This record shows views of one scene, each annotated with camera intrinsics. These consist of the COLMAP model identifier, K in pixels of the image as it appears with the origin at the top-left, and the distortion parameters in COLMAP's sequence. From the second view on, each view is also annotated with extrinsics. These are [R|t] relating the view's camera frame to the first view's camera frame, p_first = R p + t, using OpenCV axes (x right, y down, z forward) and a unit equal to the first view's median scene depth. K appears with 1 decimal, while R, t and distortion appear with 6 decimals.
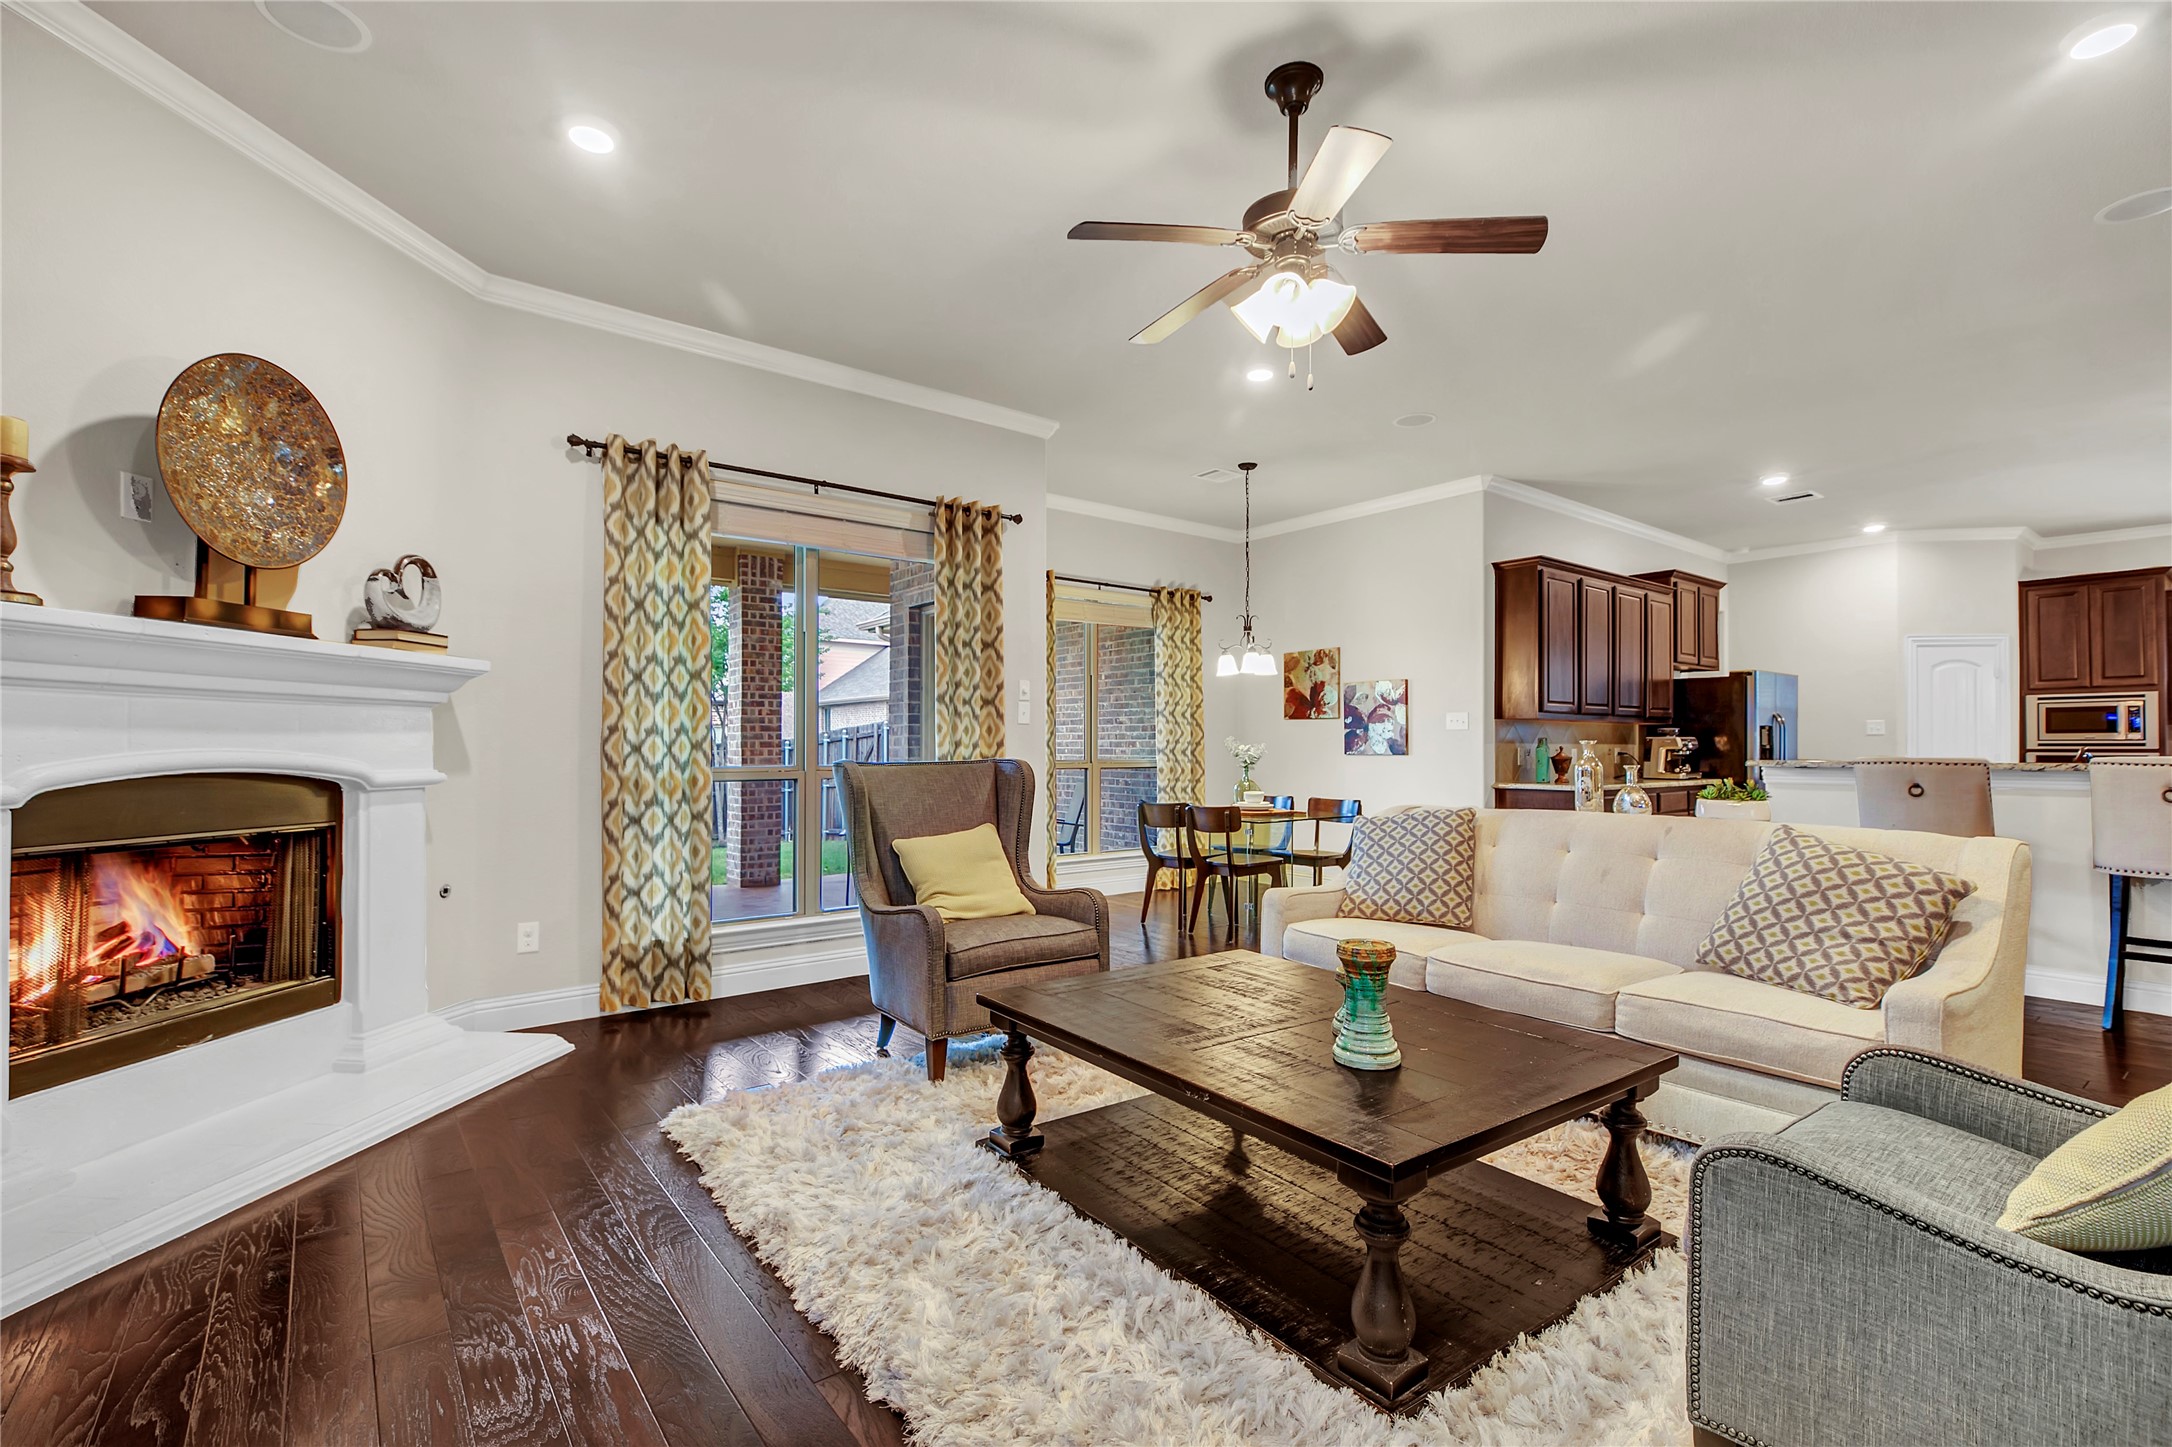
lens RADIAL K [[951.7, 0, 1059.5], [0, 951.7, 748.1], [0, 0, 1]] dist [0.000127, 0.000044]
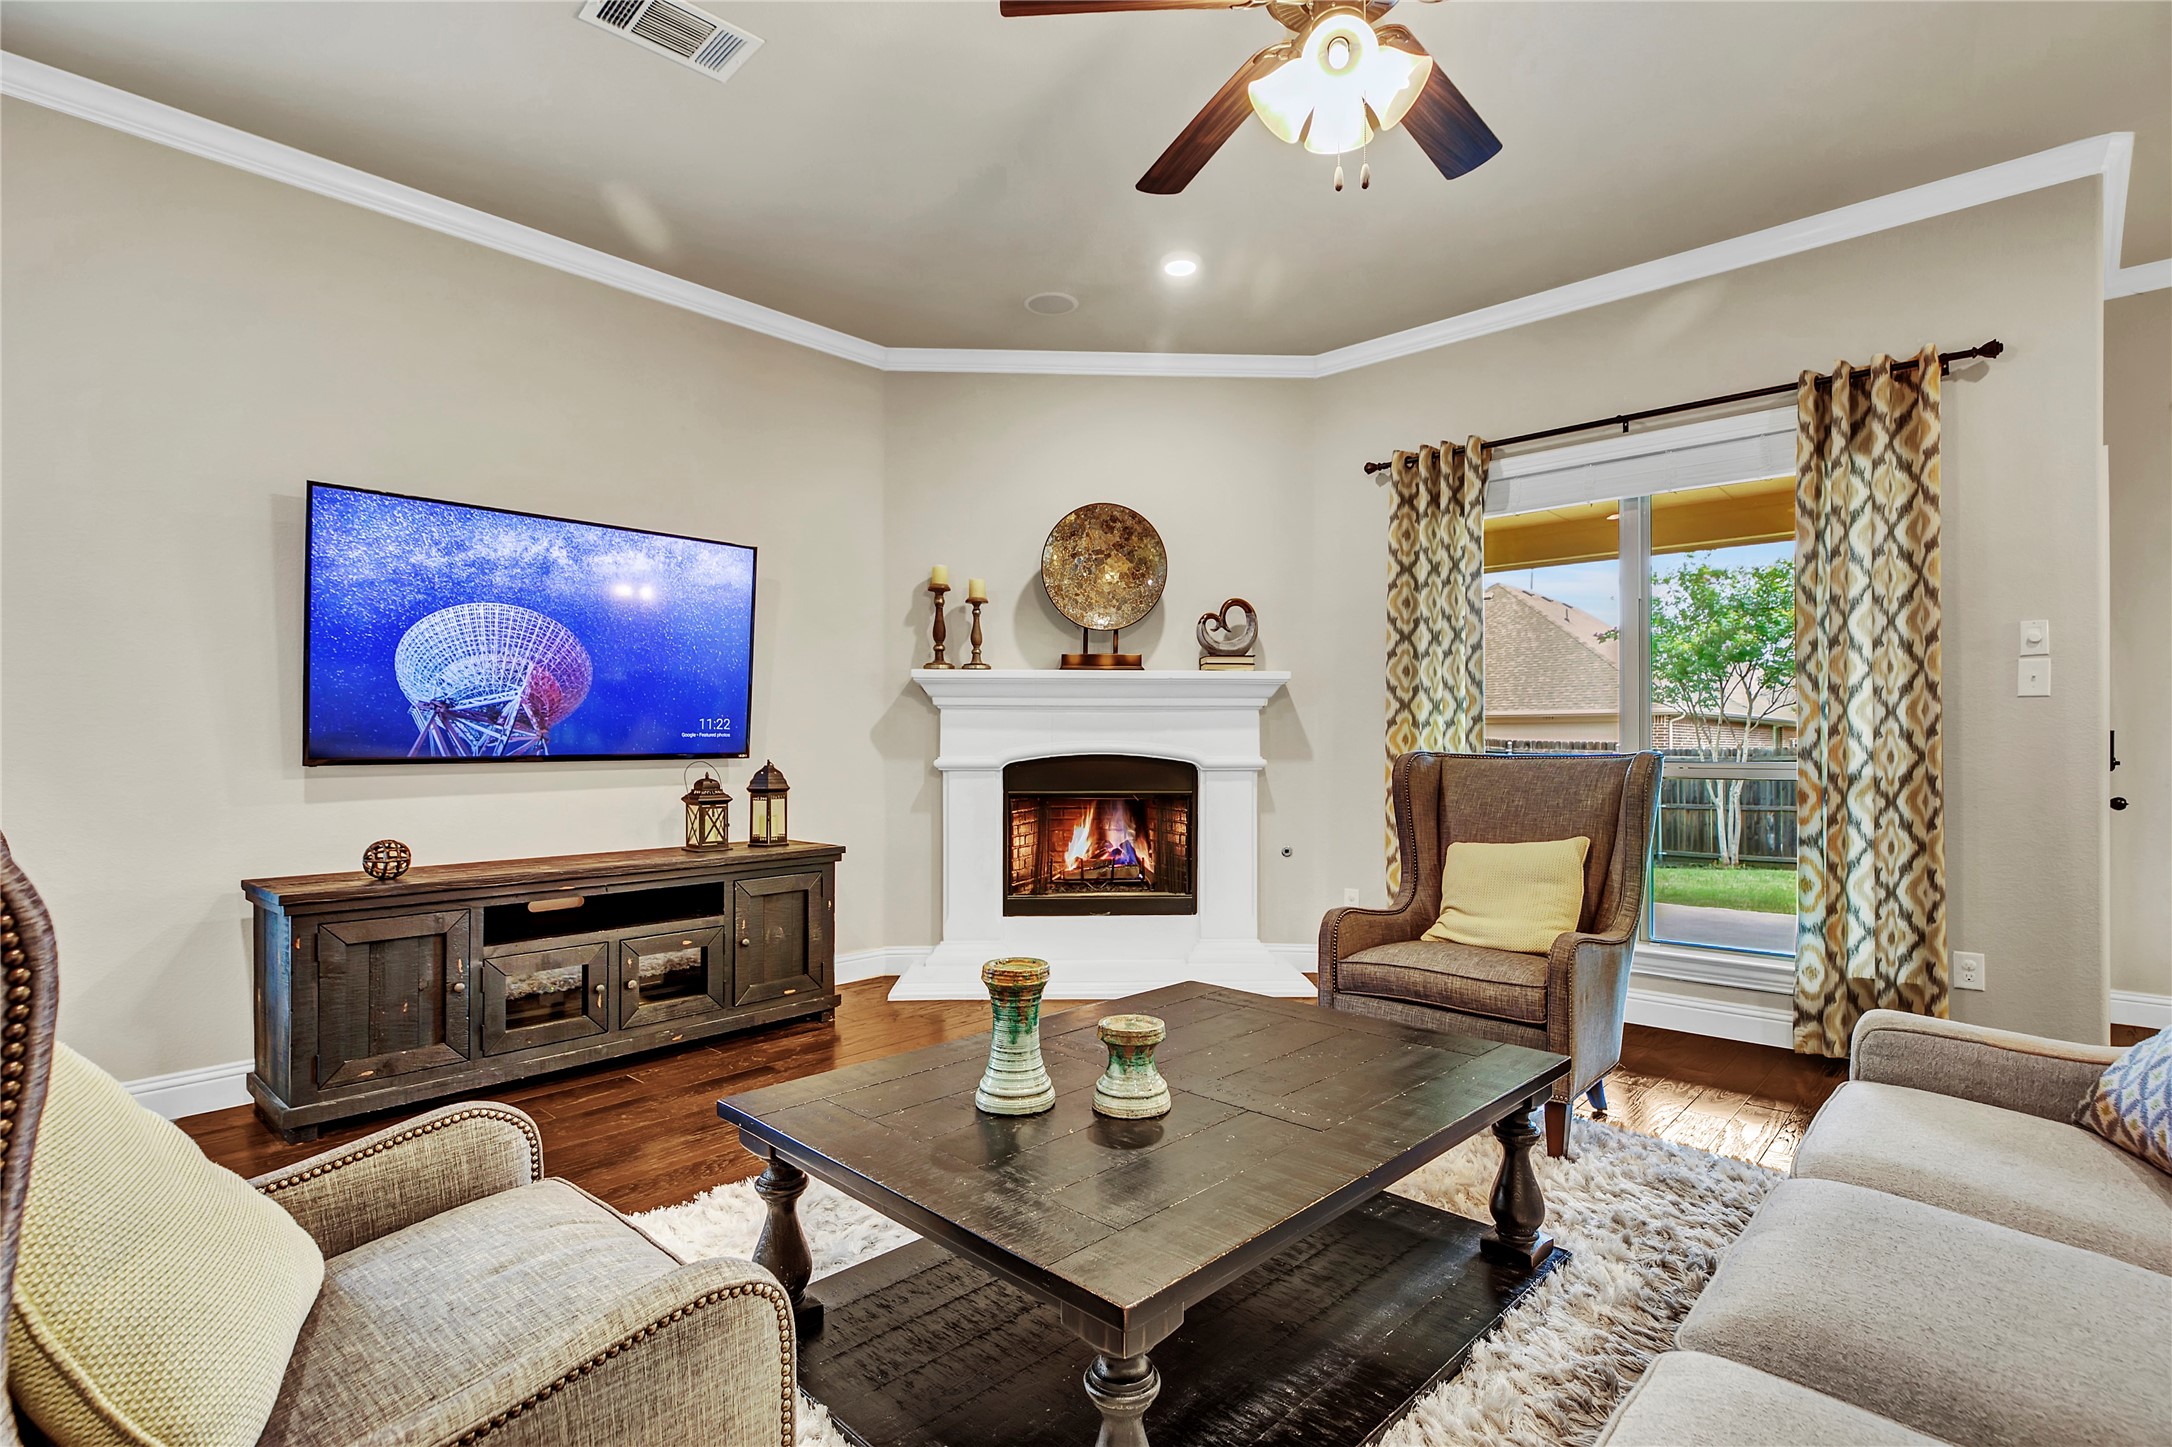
lens RADIAL K [[1073.3, 0, 1086.0], [0, 1073.3, 723.5], [0, 0, 1]] dist [-0.001868, 0.000157]
pose [[0.174871, -0.017199, -0.984441, 0.863132], [0.001283, 0.999851, -0.017240, 0.002252], [0.984590, 0.001752, 0.174867, 0.565221]]
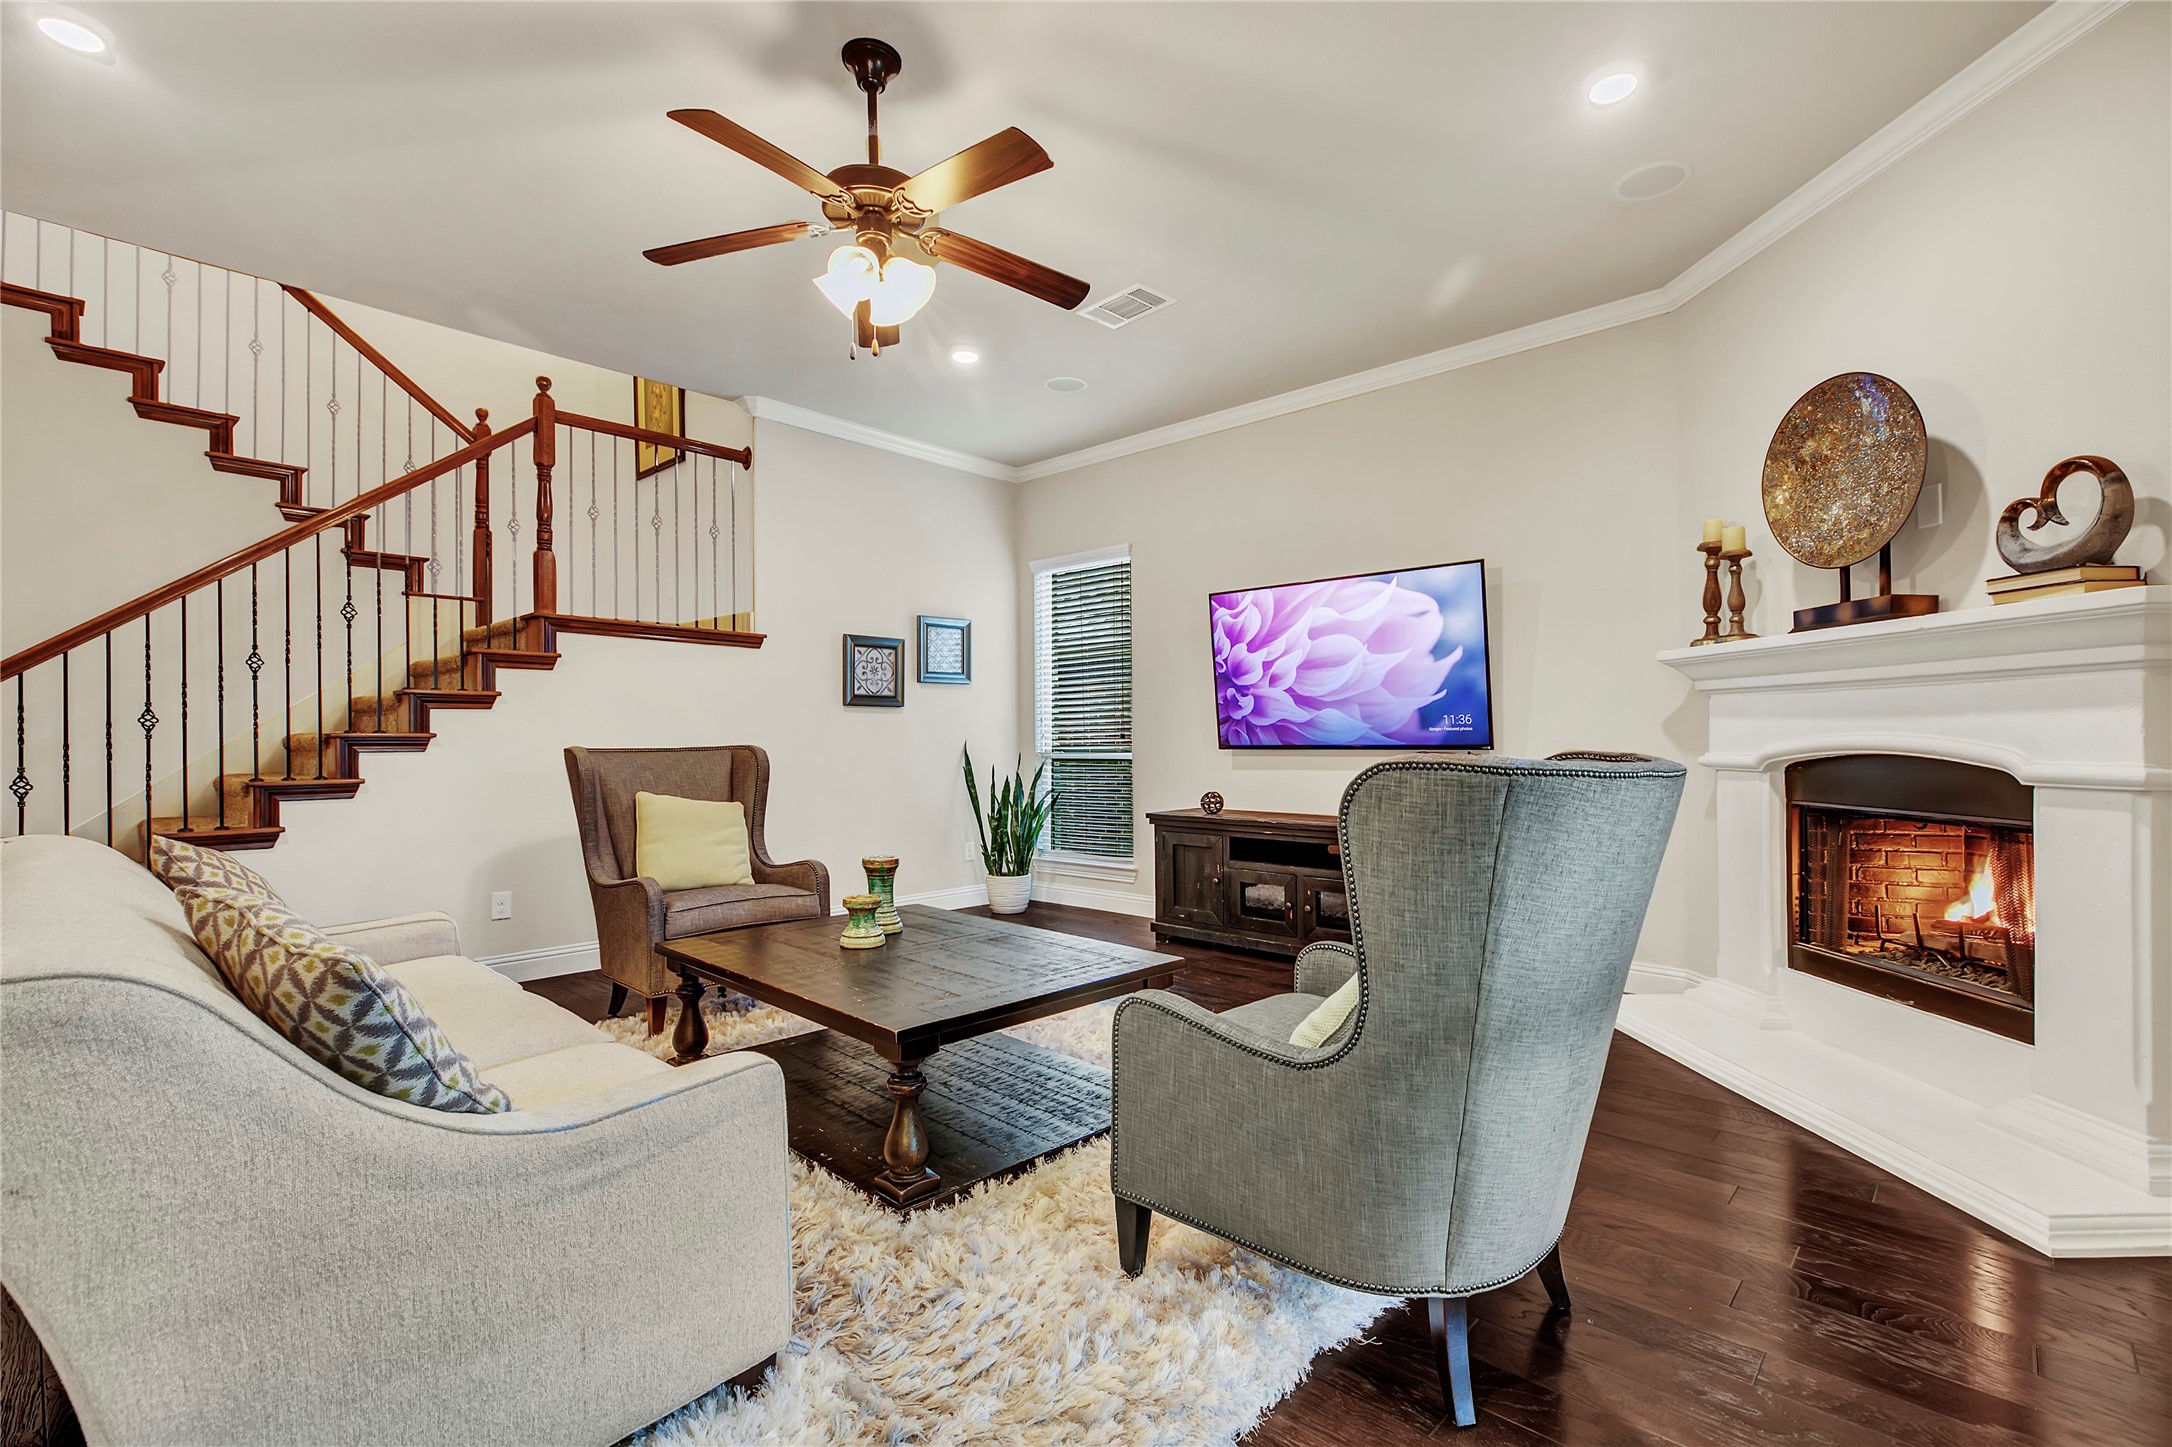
lens RADIAL K [[1013.4, 0, 1086.0], [0, 1013.4, 723.5], [0, 0, 1]] dist [0.023278, -0.000006]
pose [[-0.988593, 0.005160, -0.150525, 0.179294], [0.007042, 0.999904, -0.011970, -0.001467], [0.150449, -0.012894, -0.988534, 1.793797]]
